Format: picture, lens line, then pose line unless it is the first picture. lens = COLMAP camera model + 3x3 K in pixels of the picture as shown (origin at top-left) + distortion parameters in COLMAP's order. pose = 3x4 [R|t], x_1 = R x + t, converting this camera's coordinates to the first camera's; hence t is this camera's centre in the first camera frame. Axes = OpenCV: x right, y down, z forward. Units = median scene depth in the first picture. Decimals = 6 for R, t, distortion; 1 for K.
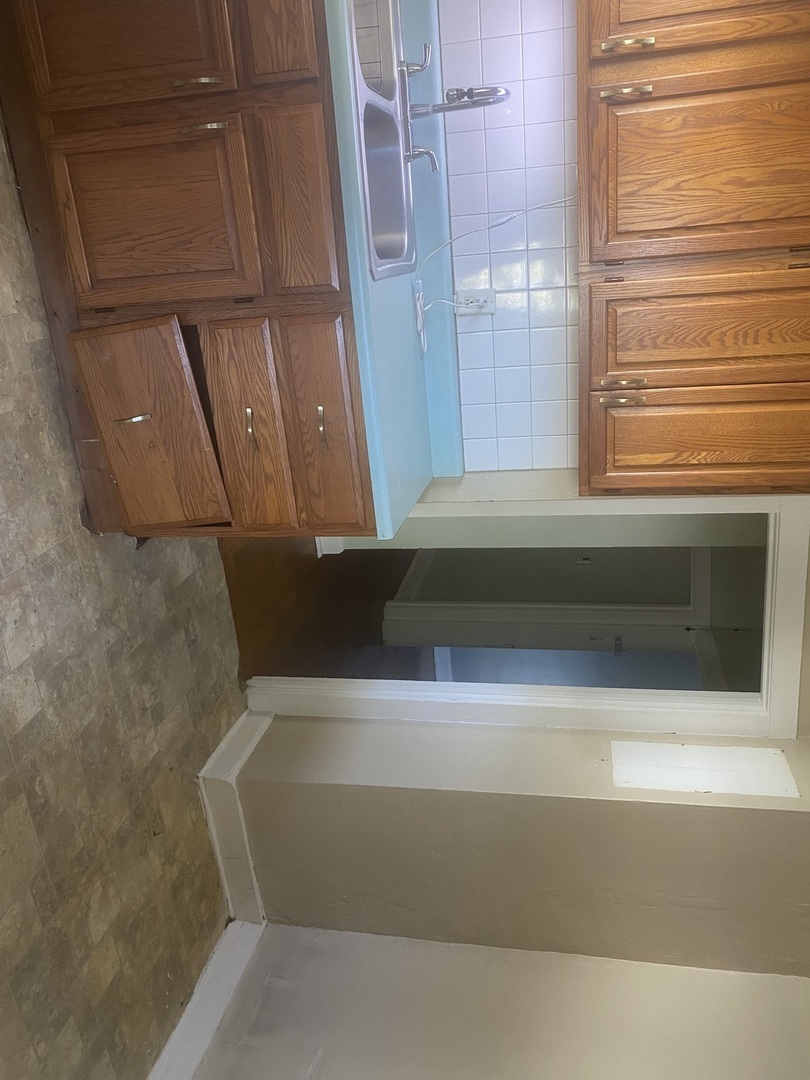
lens RADIAL K [[806.7, 0, 405.0], [0, 806.7, 540.0], [0, 0, 1]] dist [-0.002583, -0.005882]
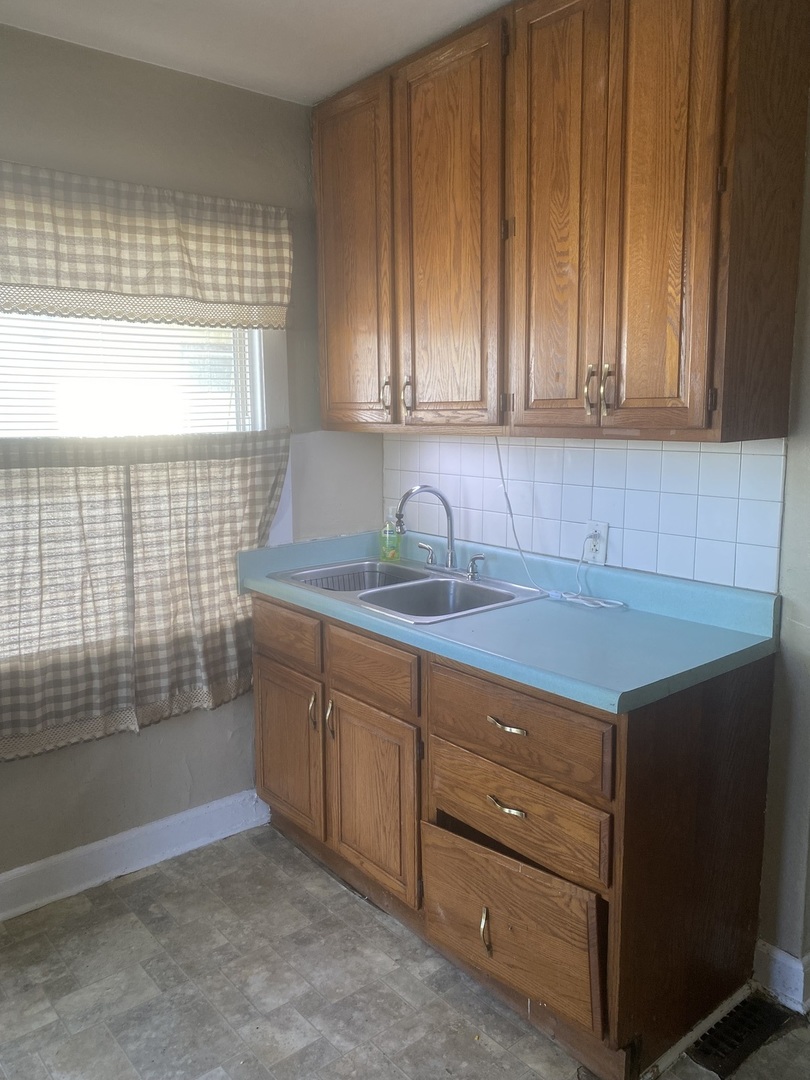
lens RADIAL K [[806.7, 0, 405.0], [0, 806.7, 540.0], [0, 0, 1]] dist [-0.002583, -0.005882]
pose [[0.207111, -0.974793, -0.082971, 0.144173], [0.338978, 0.151060, -0.928587, 0.595218], [0.917714, 0.164195, 0.361720, 0.525672]]
